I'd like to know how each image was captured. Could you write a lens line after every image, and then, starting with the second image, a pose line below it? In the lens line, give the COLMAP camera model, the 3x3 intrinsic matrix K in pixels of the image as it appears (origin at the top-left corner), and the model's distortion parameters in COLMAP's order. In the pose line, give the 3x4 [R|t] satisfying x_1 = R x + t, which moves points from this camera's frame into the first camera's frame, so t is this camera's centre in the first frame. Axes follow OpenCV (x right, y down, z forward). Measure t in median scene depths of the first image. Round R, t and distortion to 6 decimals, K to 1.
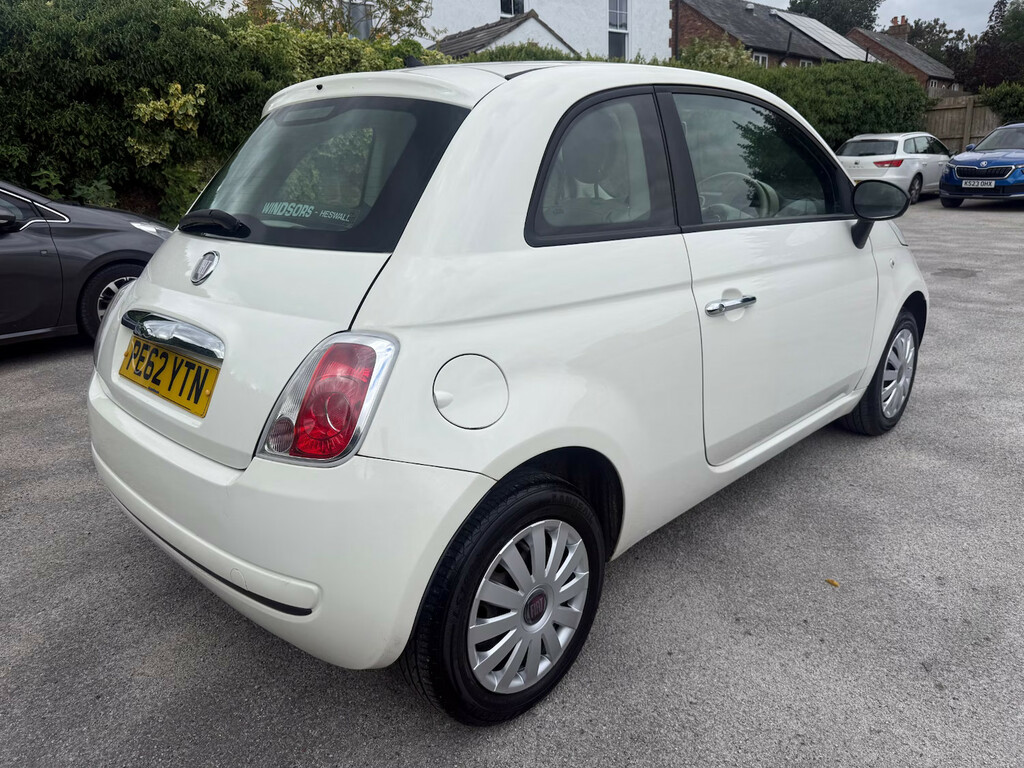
lens RADIAL K [[785.2, 0, 512.0], [0, 785.2, 384.0], [0, 0, 1]] dist [0.075272, -0.107280]
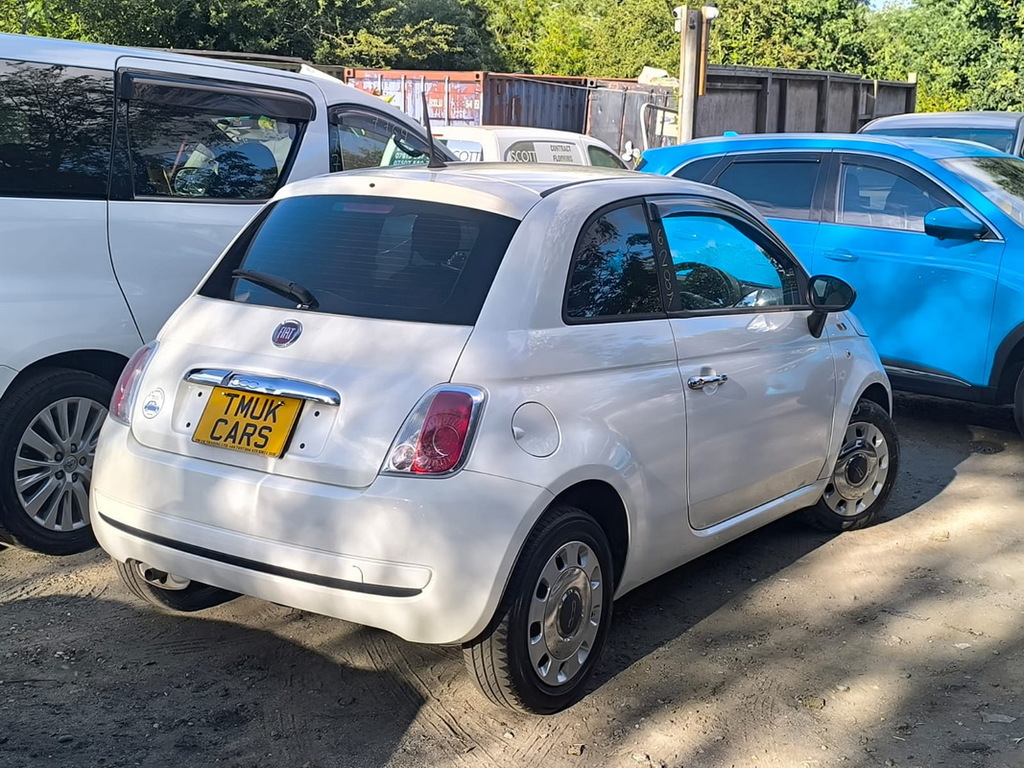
lens RADIAL K [[810.3, 0, 512.0], [0, 810.3, 384.0], [0, 0, 1]] dist [-0.001182, -0.000828]
pose [[0.998688, 0.011682, 0.049860, -0.128139], [-0.006299, 0.994263, -0.106774, 0.063629], [-0.050821, 0.106320, 0.993032, -0.294976]]
